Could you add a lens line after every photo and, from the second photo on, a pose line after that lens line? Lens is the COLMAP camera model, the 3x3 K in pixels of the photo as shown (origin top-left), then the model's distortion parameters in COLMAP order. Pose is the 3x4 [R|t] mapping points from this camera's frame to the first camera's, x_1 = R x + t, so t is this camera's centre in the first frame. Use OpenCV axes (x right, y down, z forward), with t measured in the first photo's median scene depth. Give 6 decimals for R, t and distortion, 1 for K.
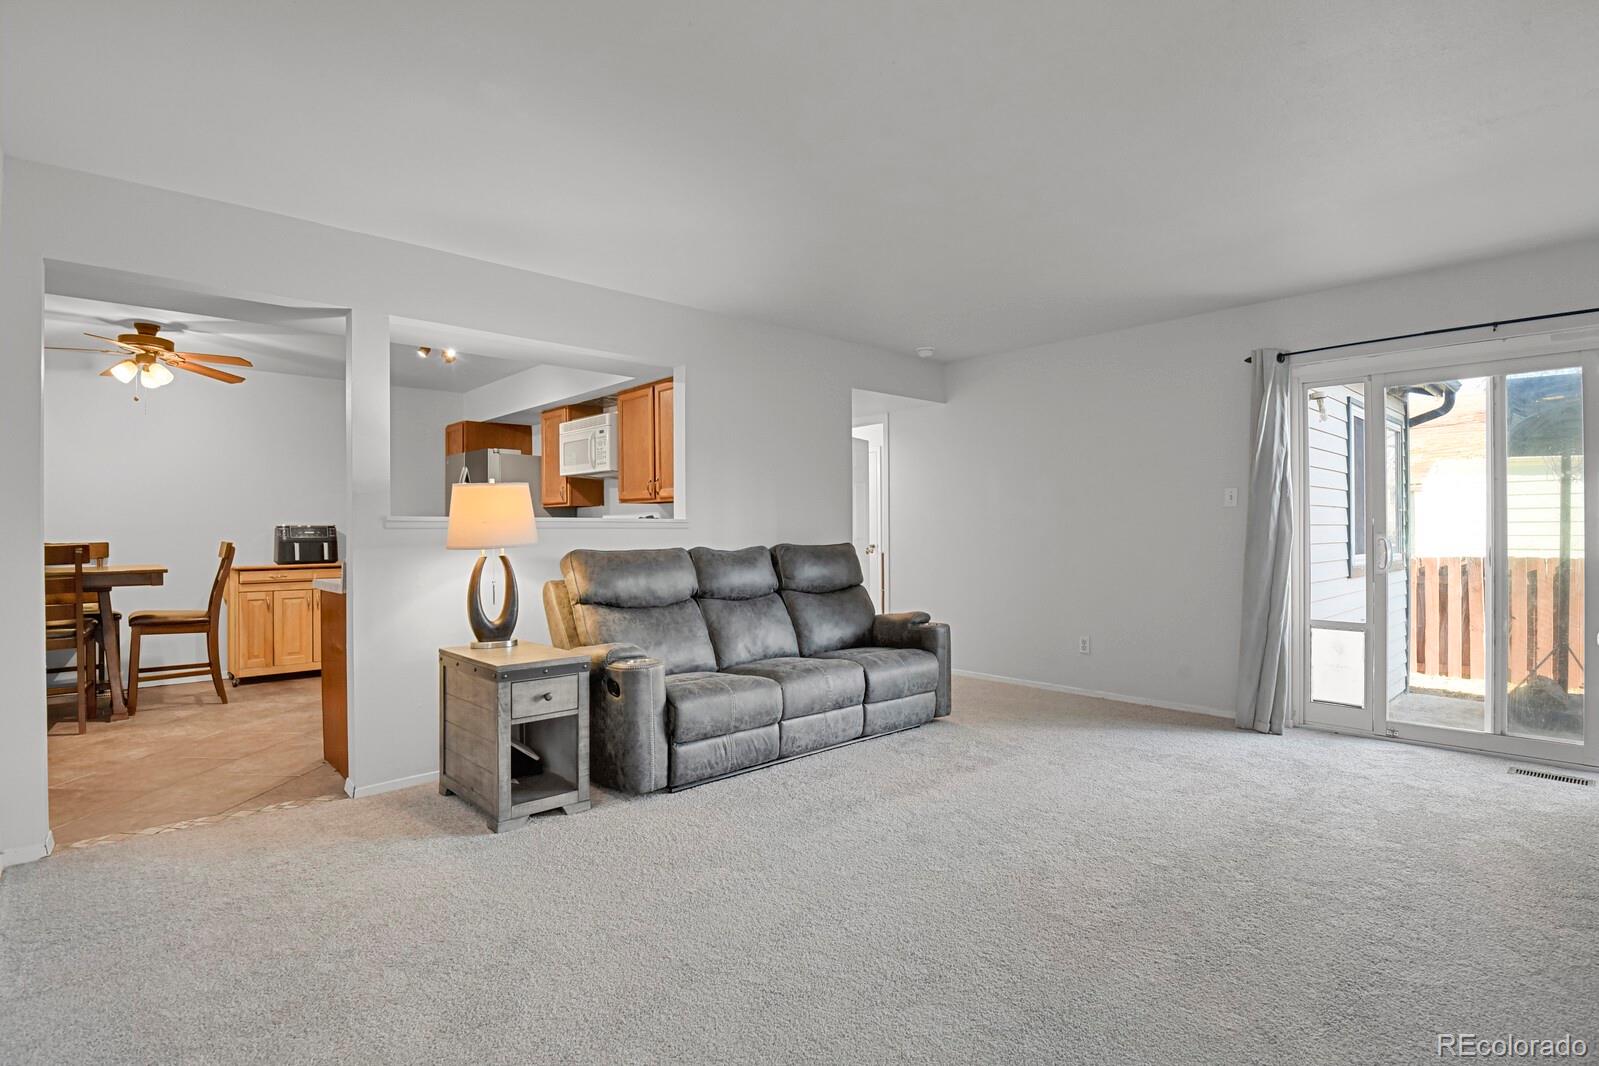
lens RADIAL K [[781.4, 0, 796.4], [0, 781.4, 529.6], [0, 0, 1]] dist [-0.021497, -0.004689]
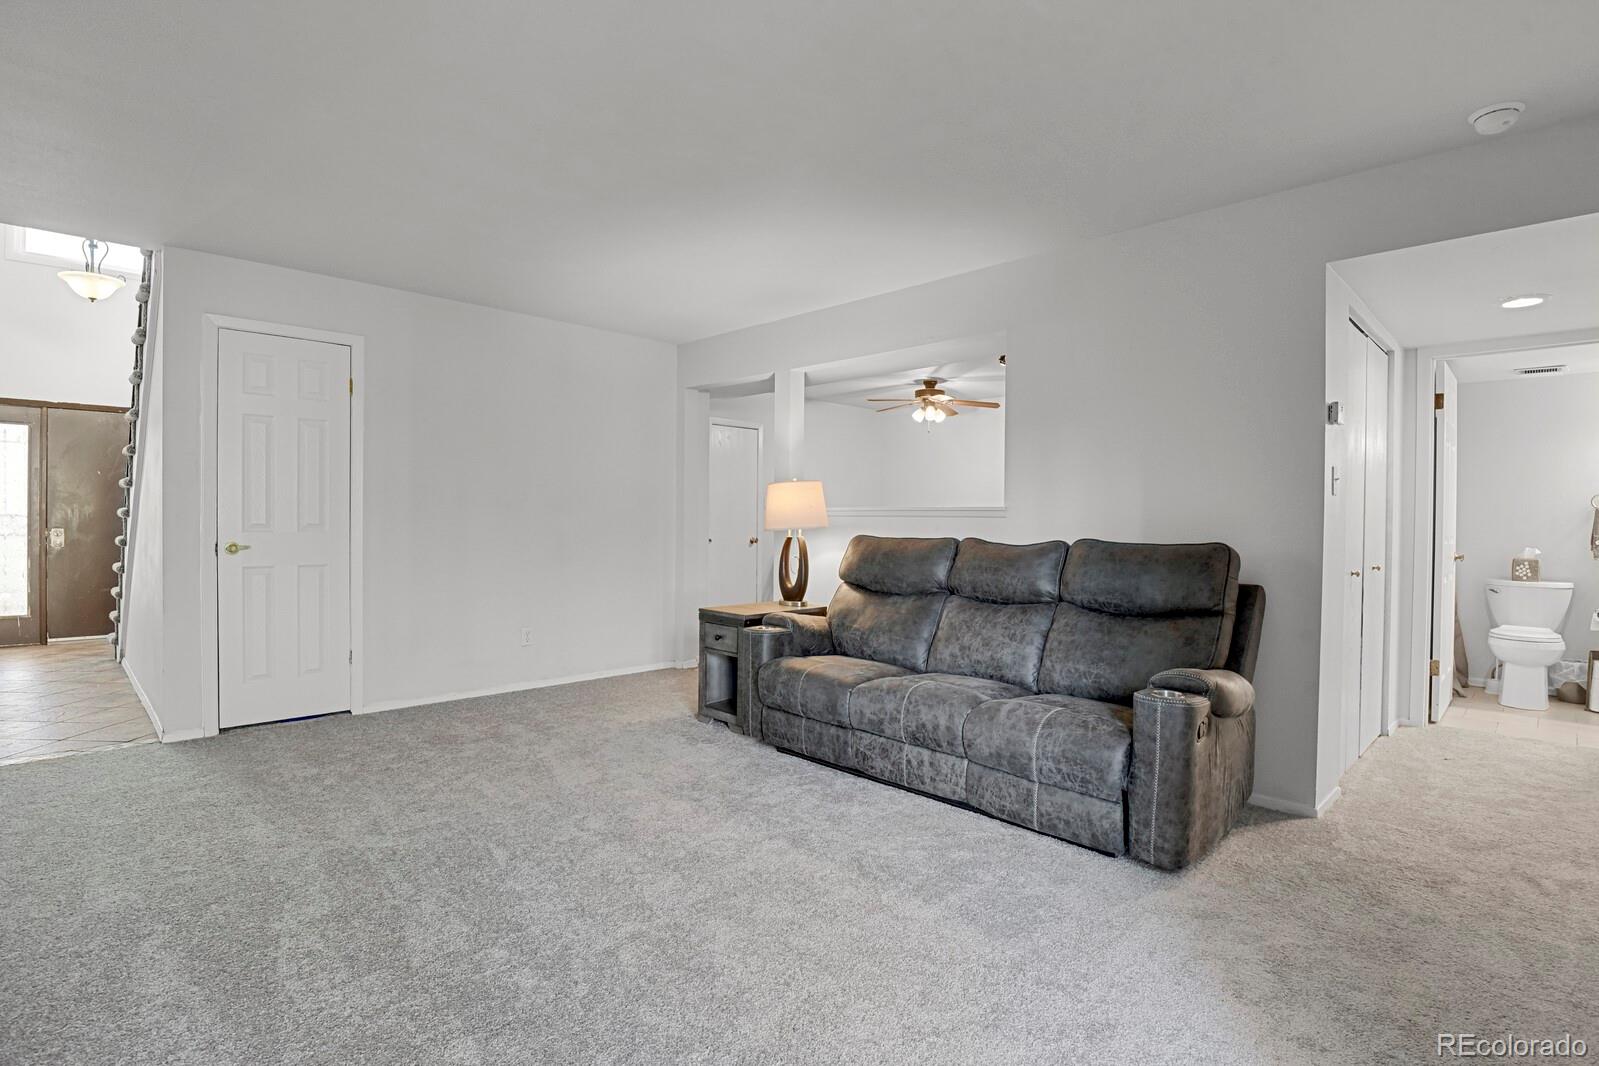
lens RADIAL K [[781.4, 0, 794.9], [0, 781.4, 531.2], [0, 0, 1]] dist [-0.021497, -0.004689]
pose [[0.042099, 0.017759, -0.998956, 0.577054], [-0.011322, 0.999786, 0.017297, 0.001263], [0.999049, 0.010582, 0.042291, 0.587320]]
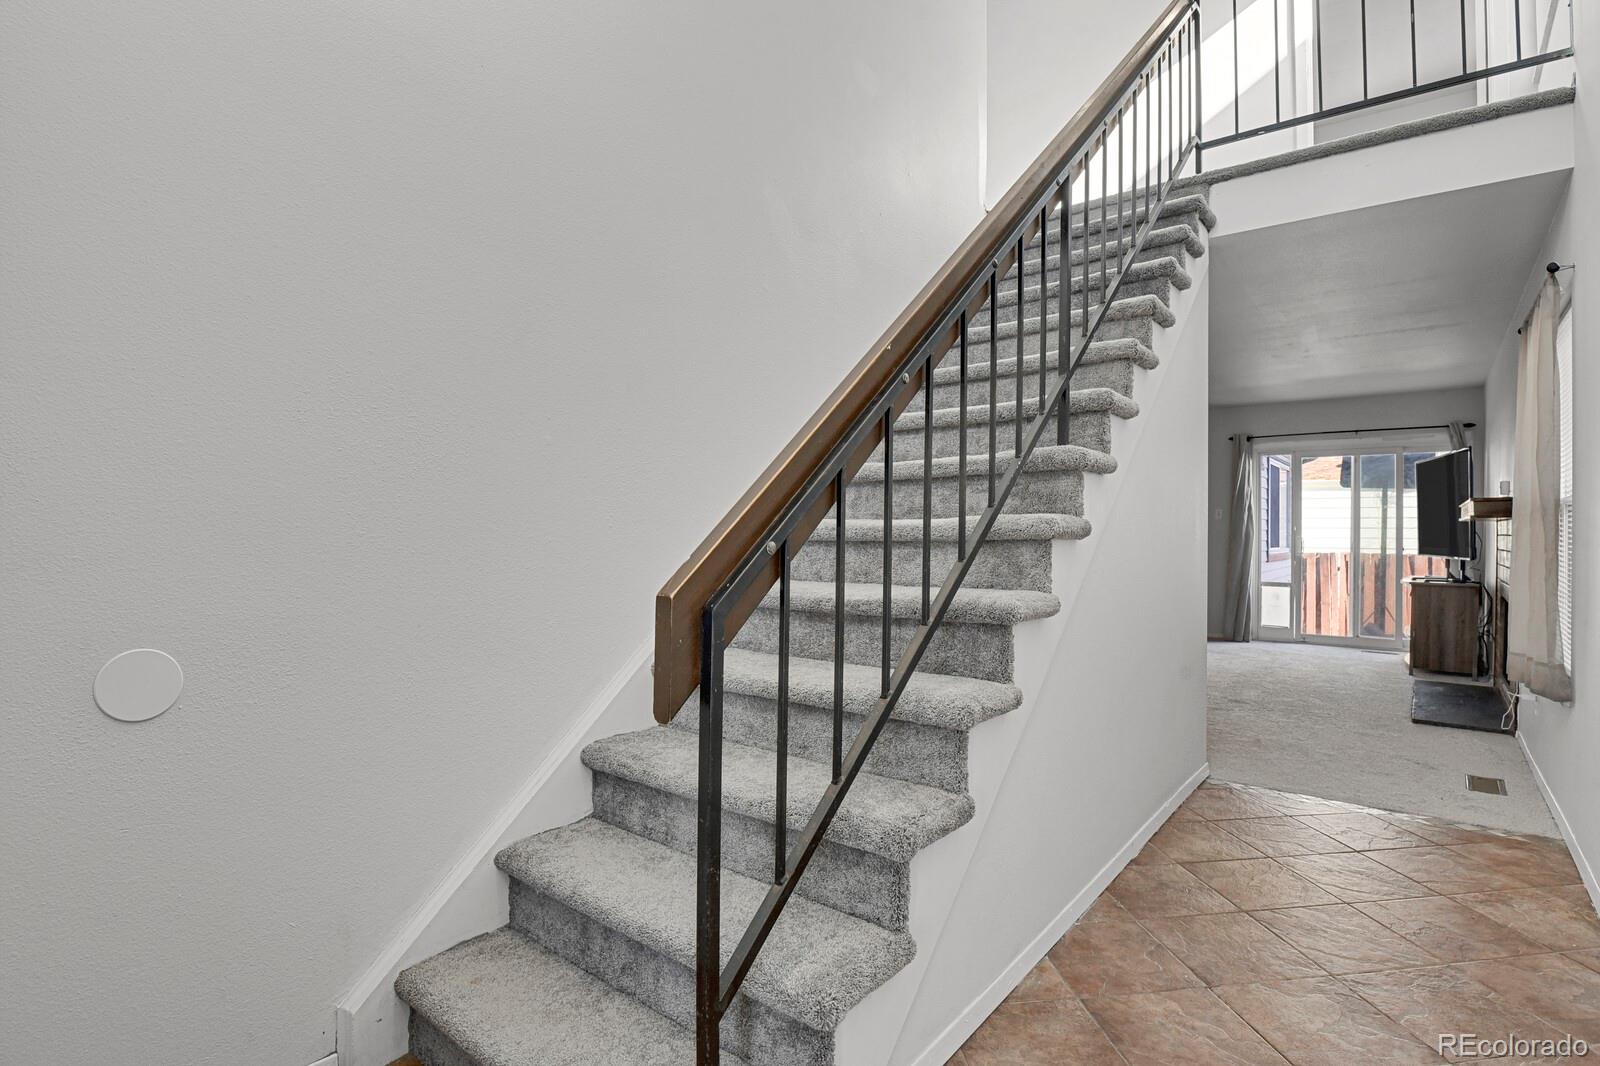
lens RADIAL K [[781.8, 0, 799.1], [0, 781.8, 521.6], [0, 0, 1]] dist [-0.021497, -0.004689]
pose [[0.989513, 0.016165, 0.143538, -0.726314], [-0.015685, 0.999867, -0.004469, -0.001184], [-0.143591, 0.002170, 0.989635, -0.703863]]
